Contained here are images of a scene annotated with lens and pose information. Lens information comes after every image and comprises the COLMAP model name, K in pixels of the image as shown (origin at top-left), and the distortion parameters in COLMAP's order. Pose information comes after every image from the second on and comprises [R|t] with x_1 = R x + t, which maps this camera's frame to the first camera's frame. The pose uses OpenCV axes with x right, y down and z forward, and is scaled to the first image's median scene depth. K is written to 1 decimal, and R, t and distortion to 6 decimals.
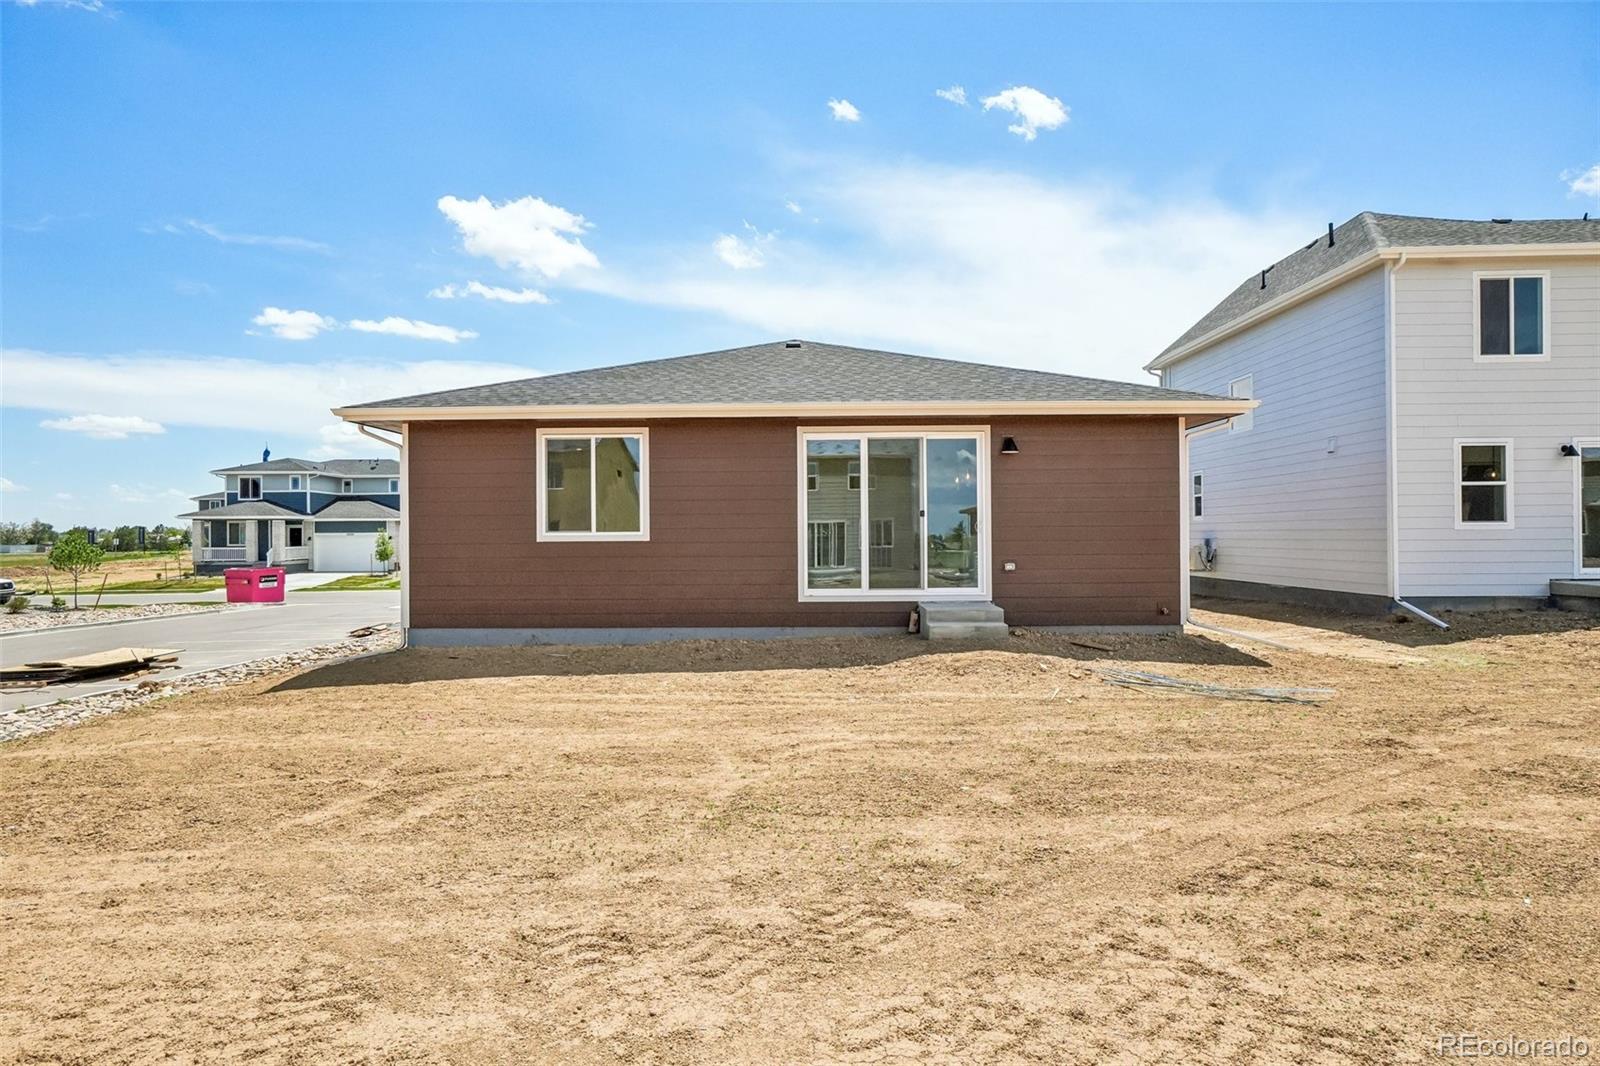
lens RADIAL K [[1073.3, 0, 793.0], [0, 1073.3, 535.1], [0, 0, 1]] dist [0.003879, 0.003342]
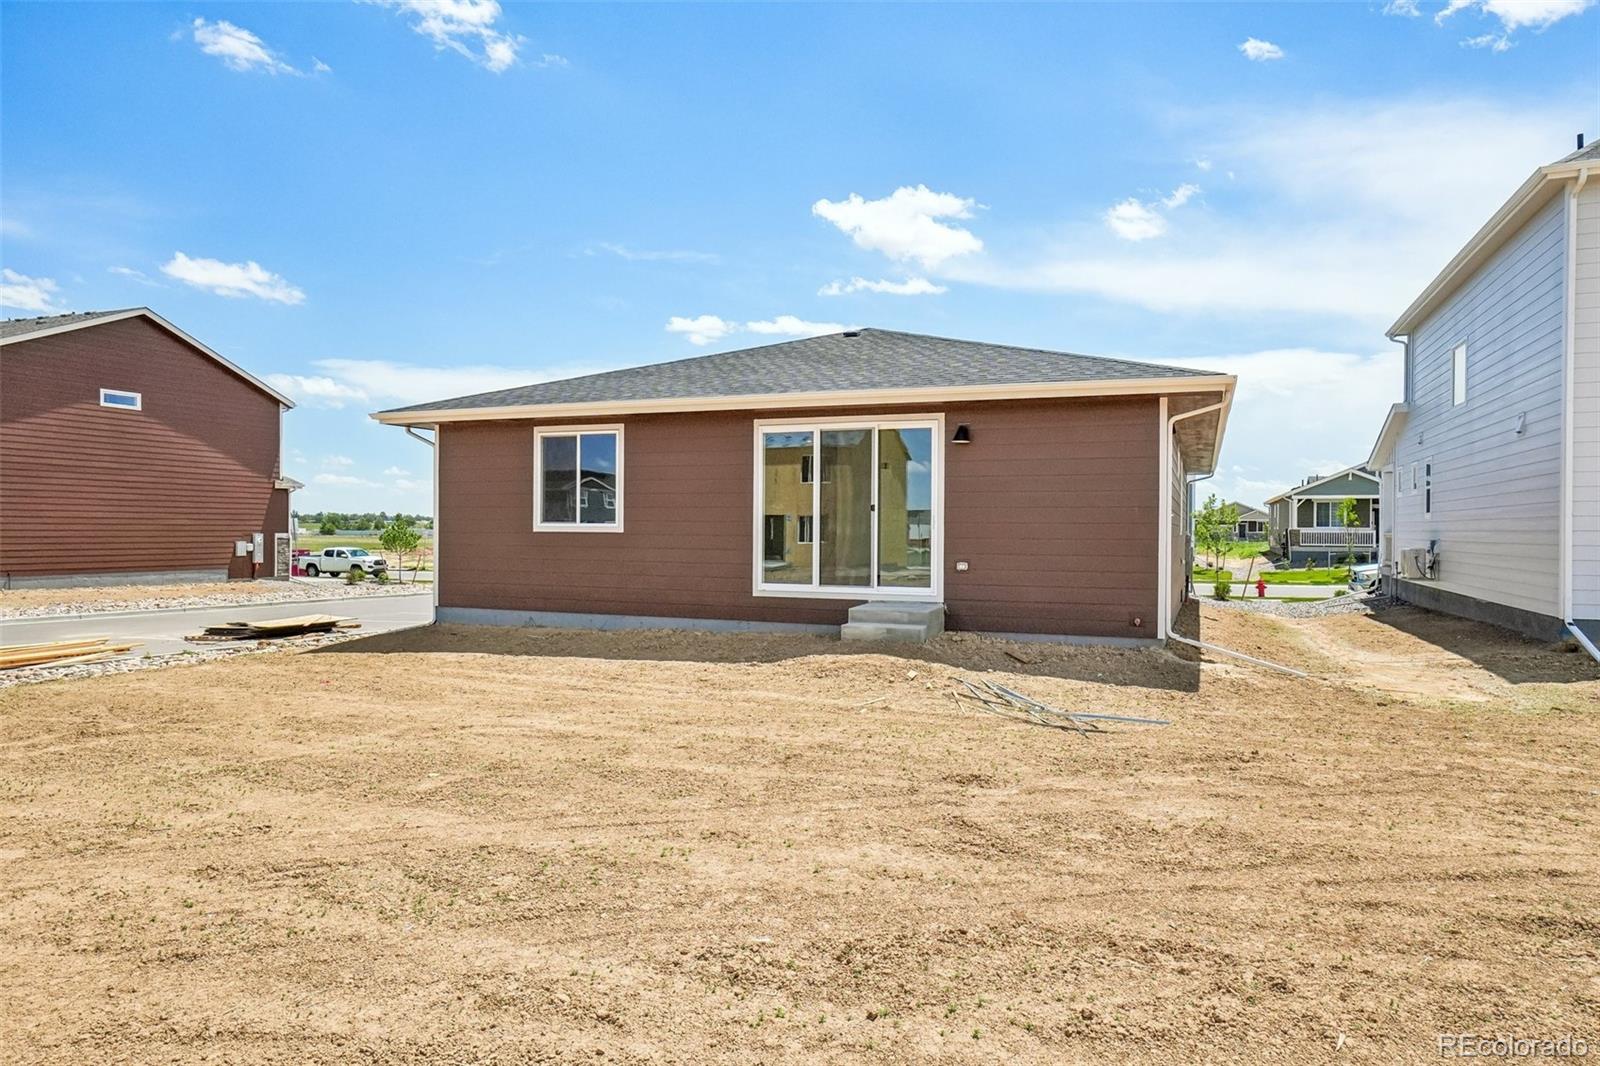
lens RADIAL K [[1073.3, 0, 744.6], [0, 1073.3, 572.6], [0, 0, 1]] dist [0.003879, 0.003342]
pose [[0.926849, 0.028896, -0.374320, 0.368524], [-0.013158, 0.998921, 0.044535, -0.003674], [0.375203, -0.036352, 0.926229, 0.073855]]
